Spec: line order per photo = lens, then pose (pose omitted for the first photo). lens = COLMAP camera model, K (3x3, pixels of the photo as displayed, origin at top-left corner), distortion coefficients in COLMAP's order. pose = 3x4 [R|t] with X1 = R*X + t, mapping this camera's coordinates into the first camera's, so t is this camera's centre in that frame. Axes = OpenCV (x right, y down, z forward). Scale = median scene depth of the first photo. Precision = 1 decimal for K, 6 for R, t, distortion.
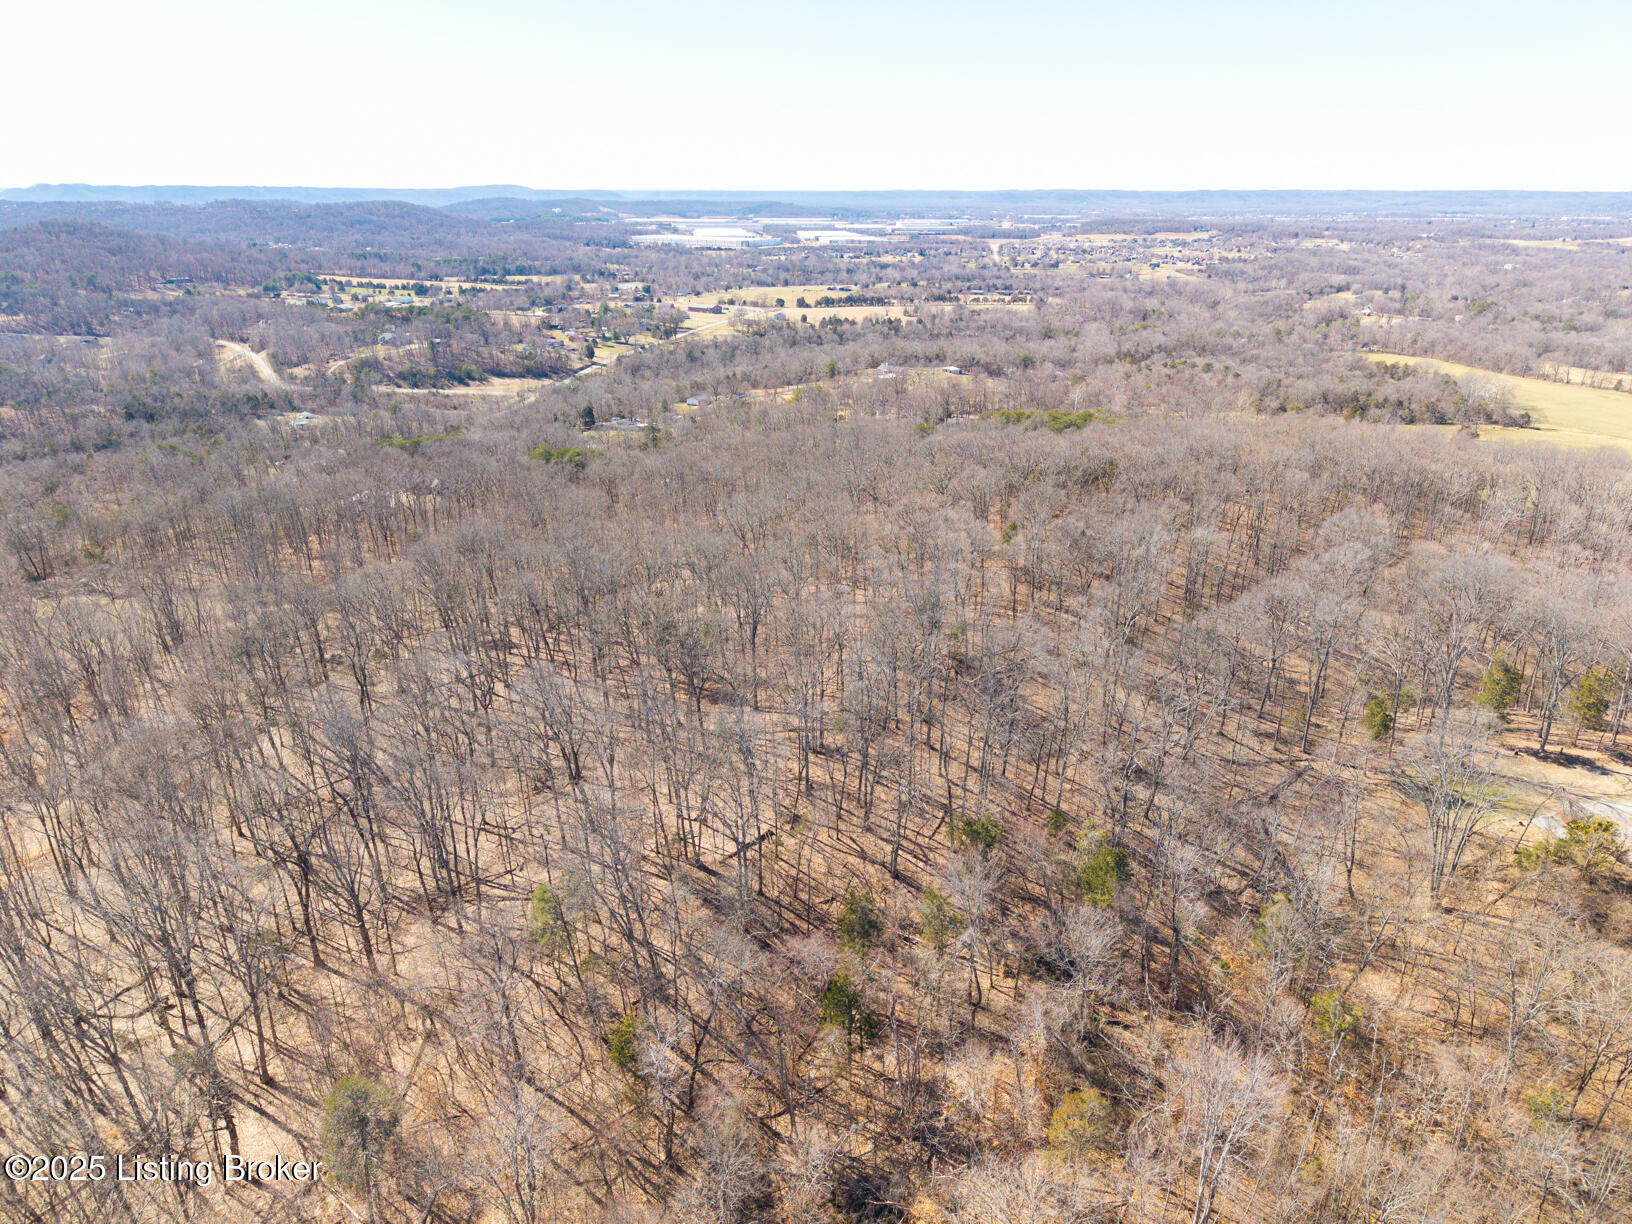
lens RADIAL K [[1091.9, 0, 817.5], [0, 1091.9, 618.9], [0, 0, 1]] dist [0.023351, -0.023663]
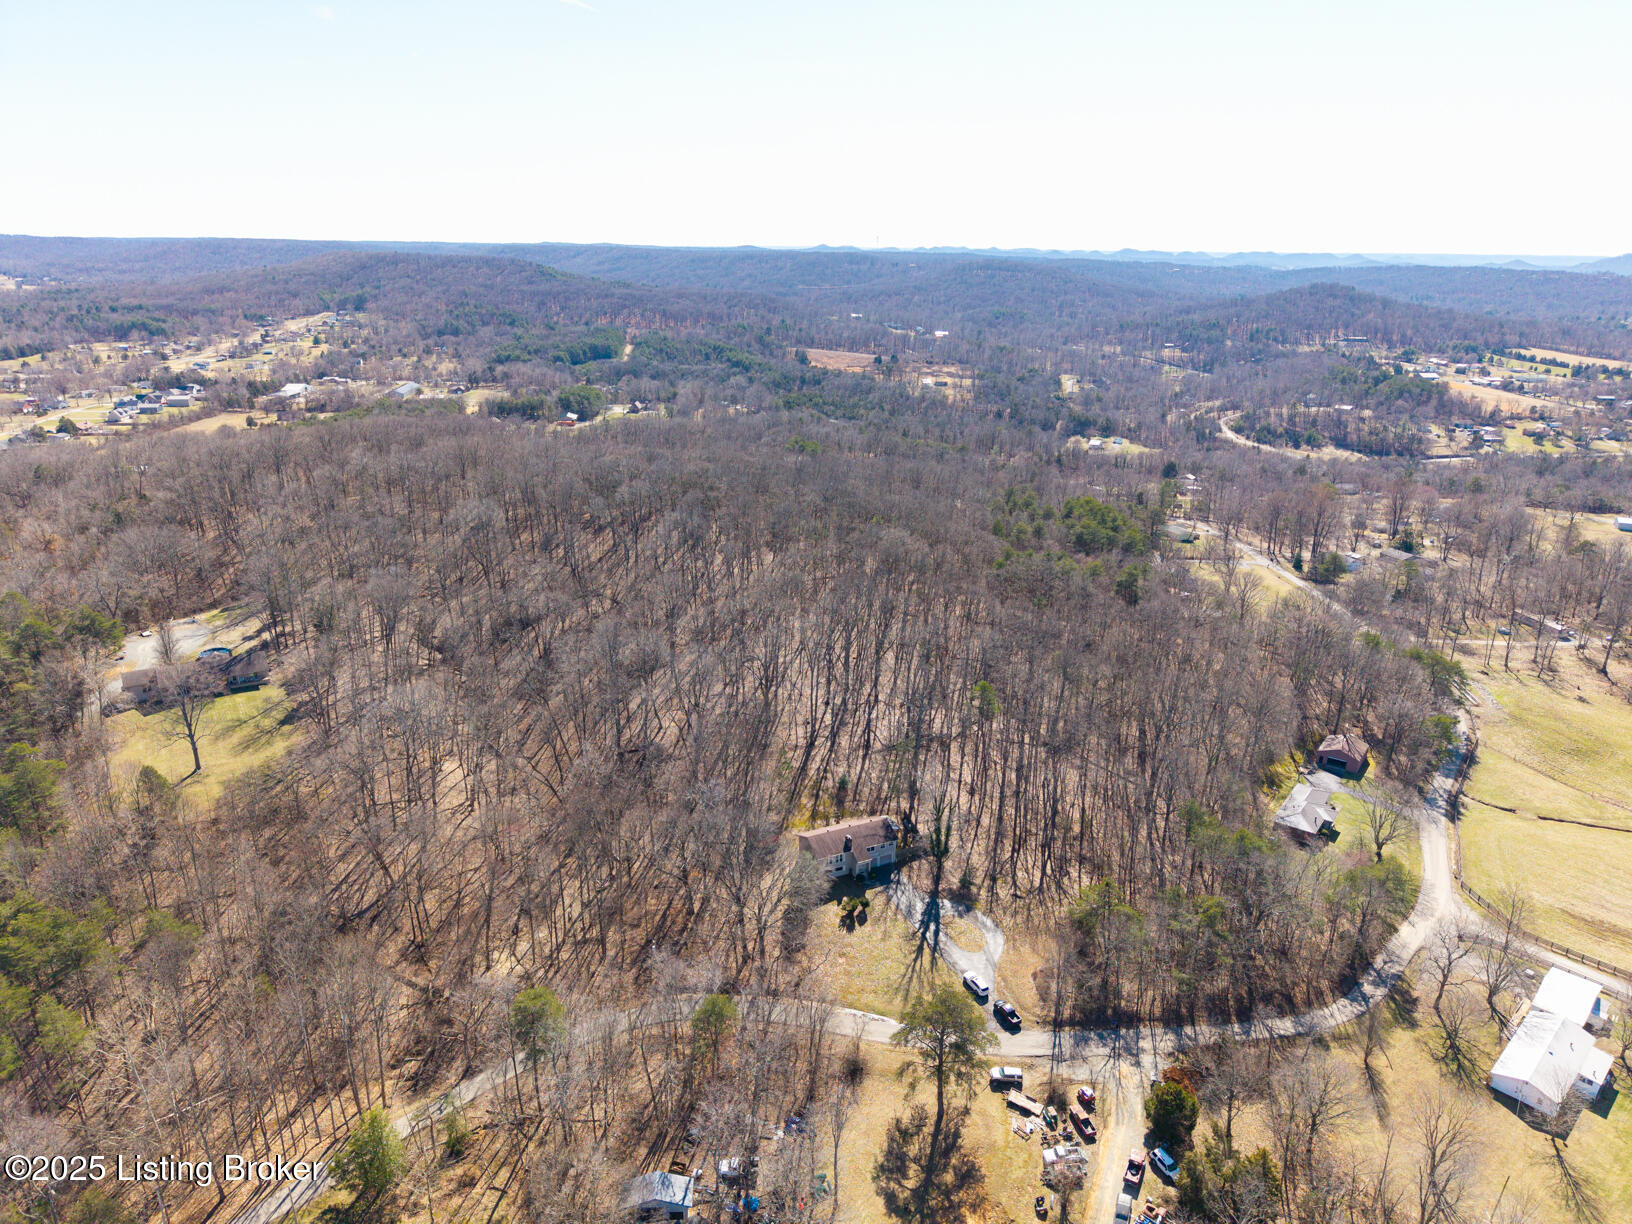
lens RADIAL K [[1091.9, 0, 819.7], [0, 1091.9, 612.4], [0, 0, 1]] dist [0.023351, -0.023663]
pose [[0.332701, 0.300998, -0.893706, 0.309773], [-0.355602, 0.917778, 0.176725, -0.059837], [0.873417, 0.259007, 0.412380, 0.145737]]
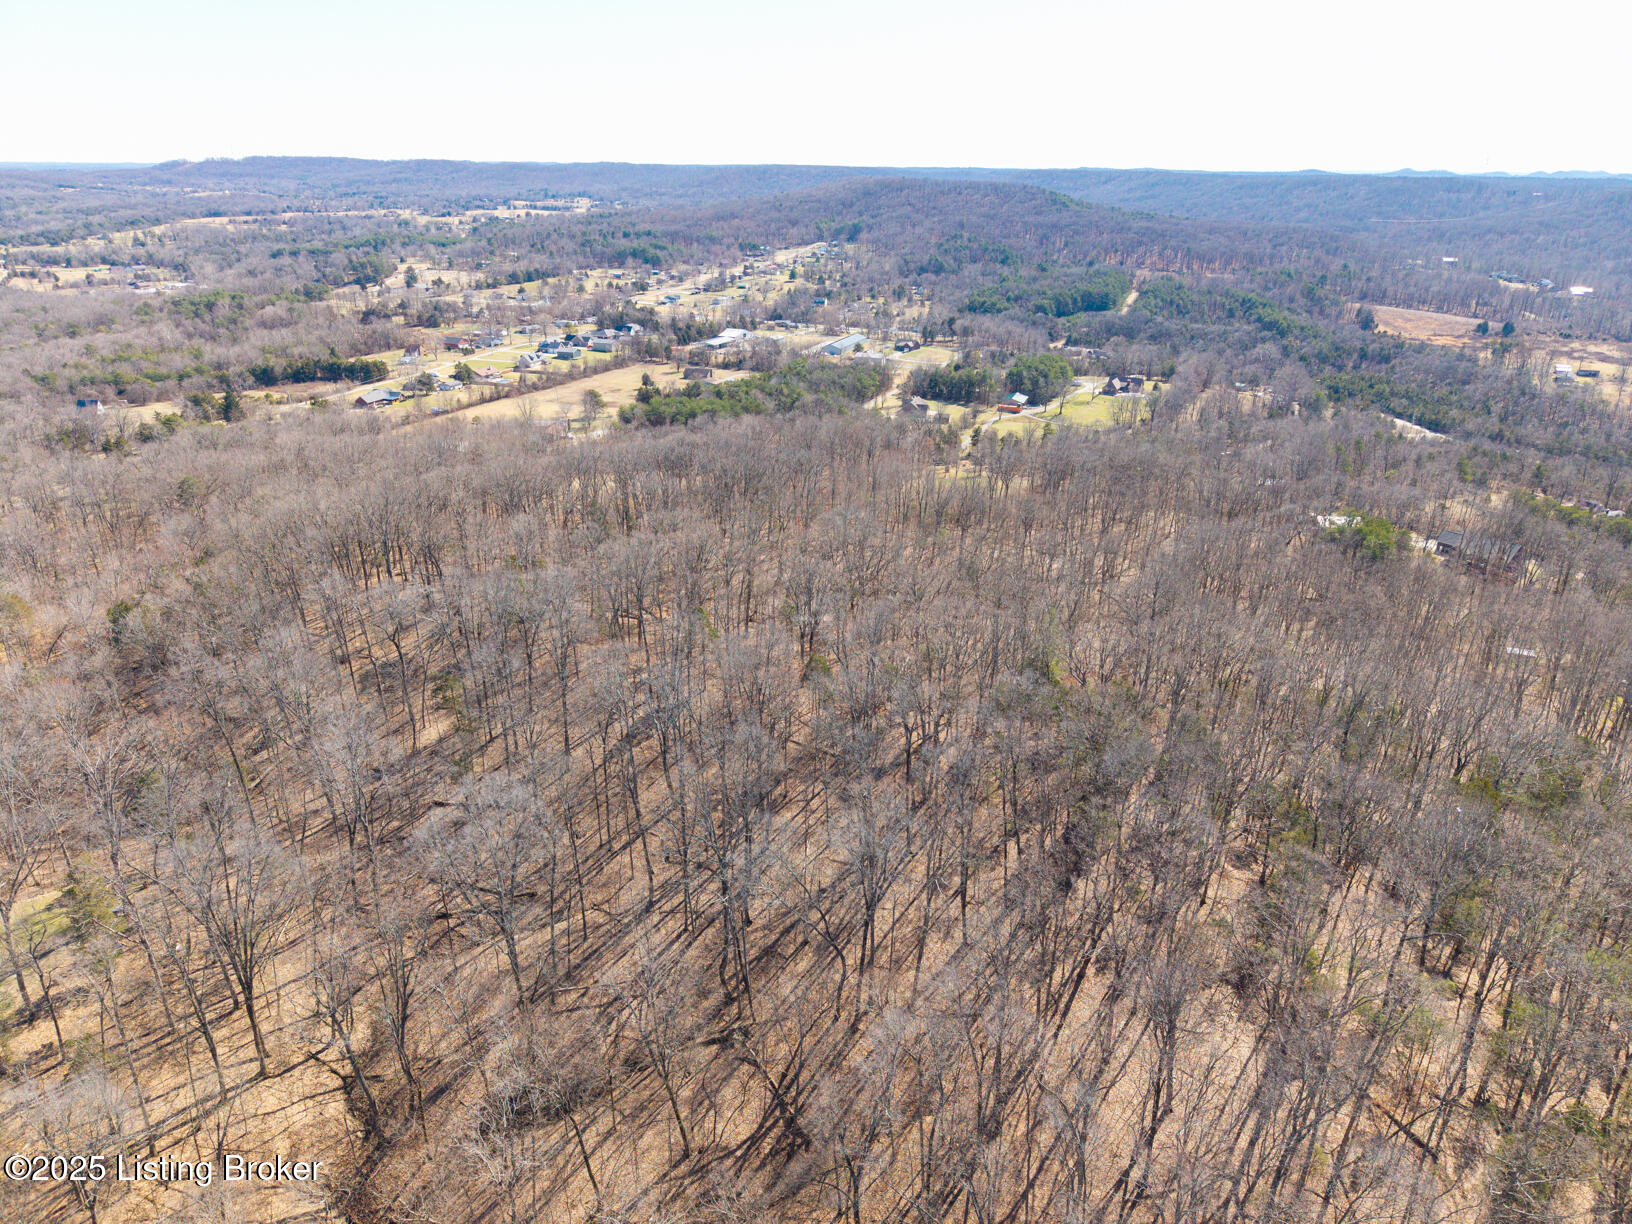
lens RADIAL K [[1091.9, 0, 813.5], [0, 1091.9, 612.8], [0, 0, 1]] dist [0.023351, -0.023663]
pose [[-0.121539, 0.372328, -0.920109, 0.156624], [-0.371990, 0.842335, 0.389994, -0.073934], [0.920245, 0.389671, 0.036126, 0.185900]]
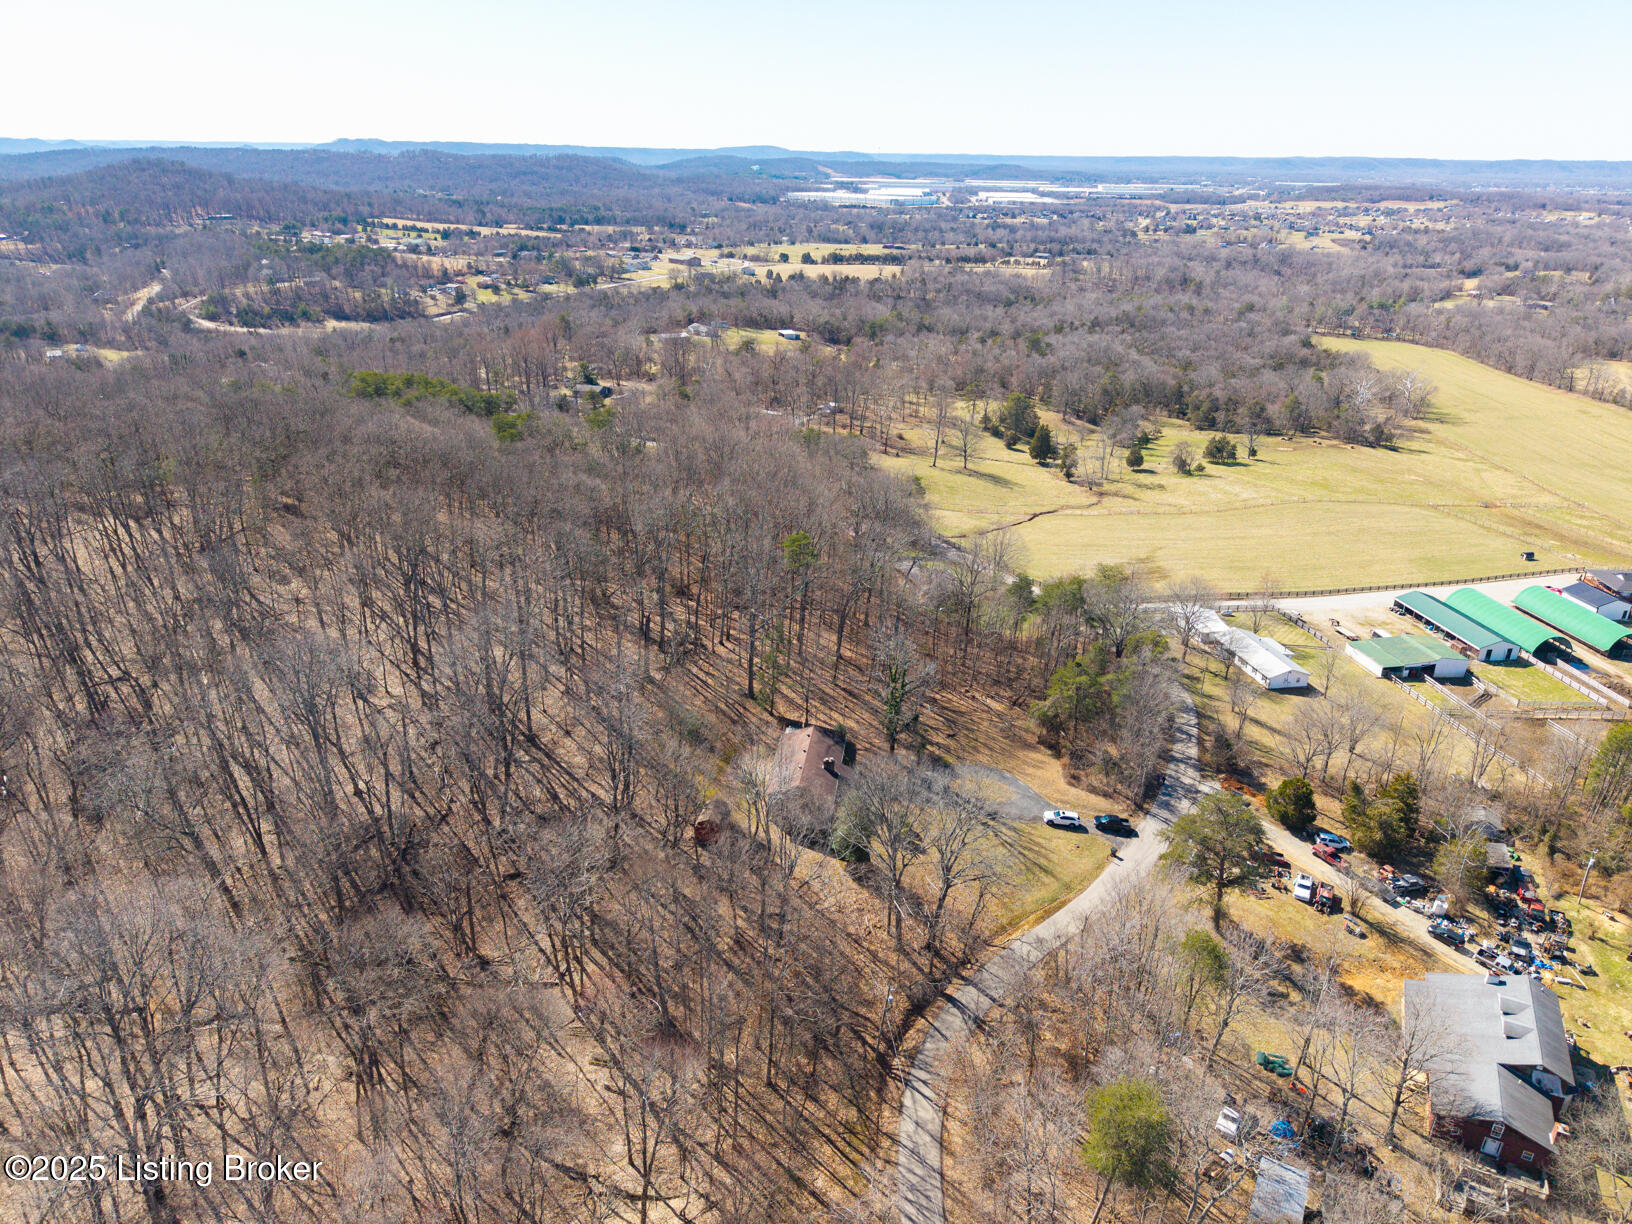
lens RADIAL K [[1091.9, 0, 812.0], [0, 1091.9, 623.0], [0, 0, 1]] dist [0.023351, -0.023663]
pose [[0.972452, 0.102120, -0.209544, 0.209694], [-0.095679, 0.994581, 0.040674, -0.025974], [0.212562, -0.019505, 0.976953, 0.108359]]
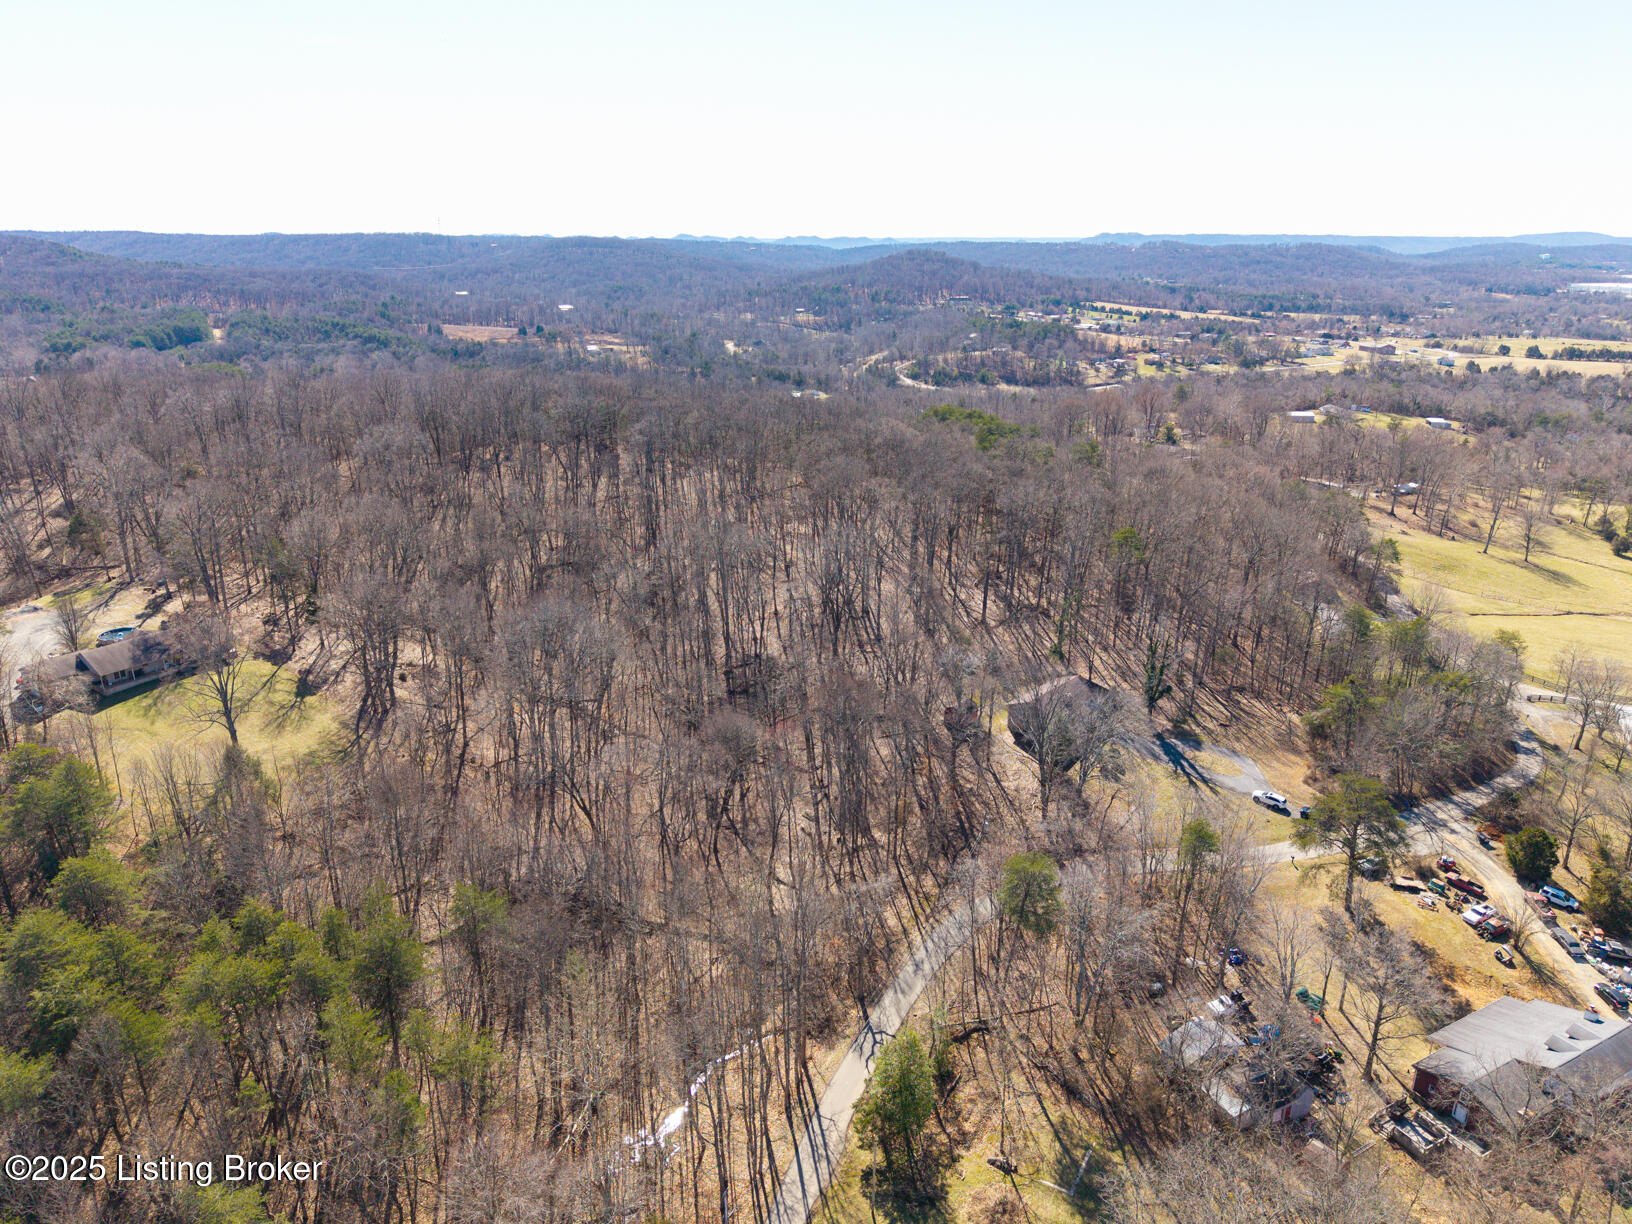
lens RADIAL K [[1091.9, 0, 815.7], [0, 1091.9, 659.2], [0, 0, 1]] dist [0.023351, -0.023663]
pose [[0.657550, 0.268893, -0.703793, 0.263988], [-0.274788, 0.955388, 0.108285, -0.018082], [0.701512, 0.122192, 0.702104, 0.097813]]
